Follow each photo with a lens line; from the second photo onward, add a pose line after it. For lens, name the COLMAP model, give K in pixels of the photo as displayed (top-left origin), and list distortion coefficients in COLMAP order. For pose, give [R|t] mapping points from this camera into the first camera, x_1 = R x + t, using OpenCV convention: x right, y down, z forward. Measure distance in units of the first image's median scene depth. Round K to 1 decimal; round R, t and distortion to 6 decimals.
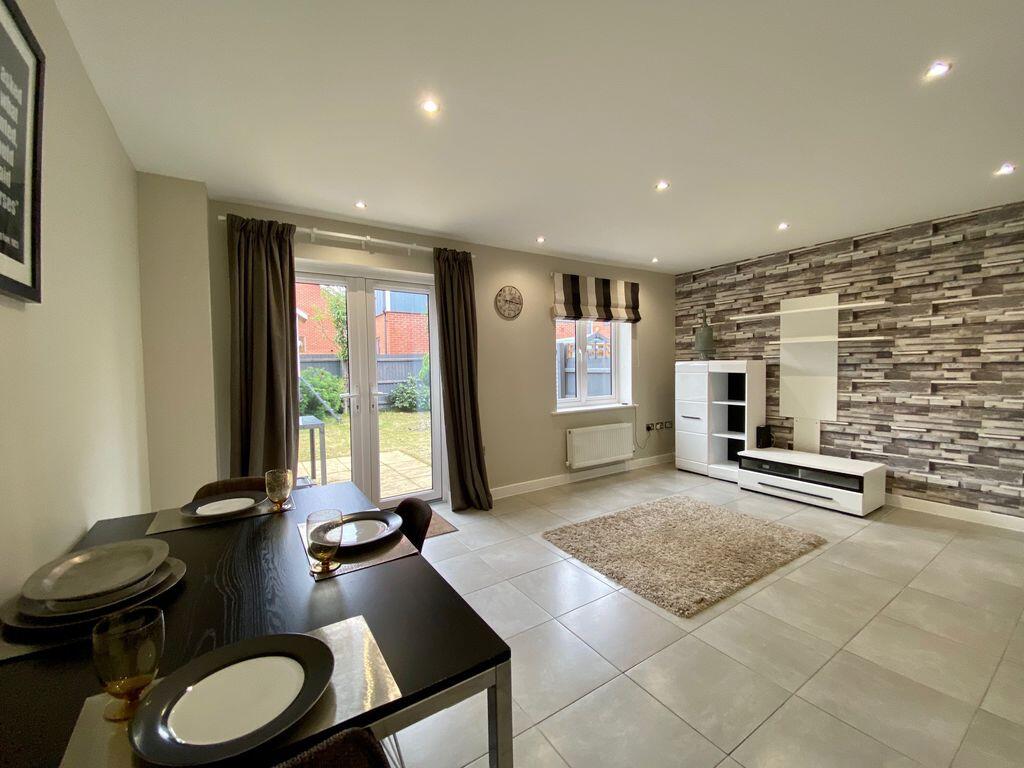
lens RADIAL K [[413.7, 0, 508.3], [0, 413.7, 385.3], [0, 0, 1]] dist [0.022254, -0.020977]
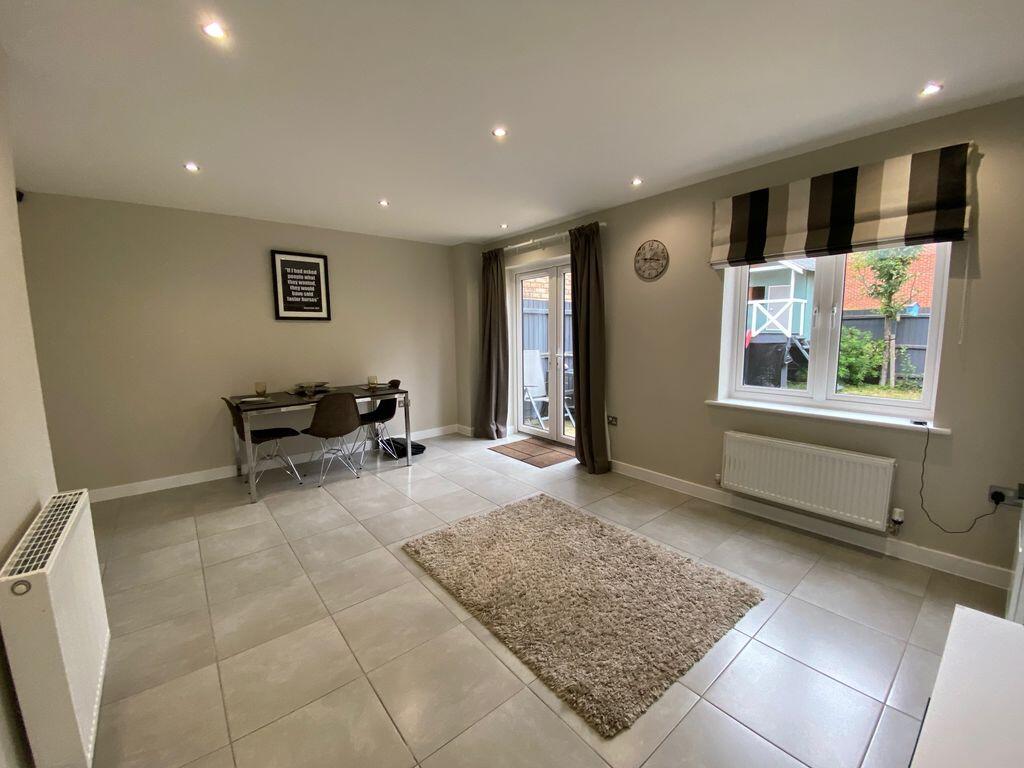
lens RADIAL K [[413.7, 0, 508.3], [0, 413.7, 385.3], [0, 0, 1]] dist [0.022254, -0.020977]
pose [[0.111741, 0.145993, -0.982955, 0.842262], [-0.034400, 0.989125, 0.142999, -0.057196], [0.993142, 0.017835, 0.115547, 0.607503]]
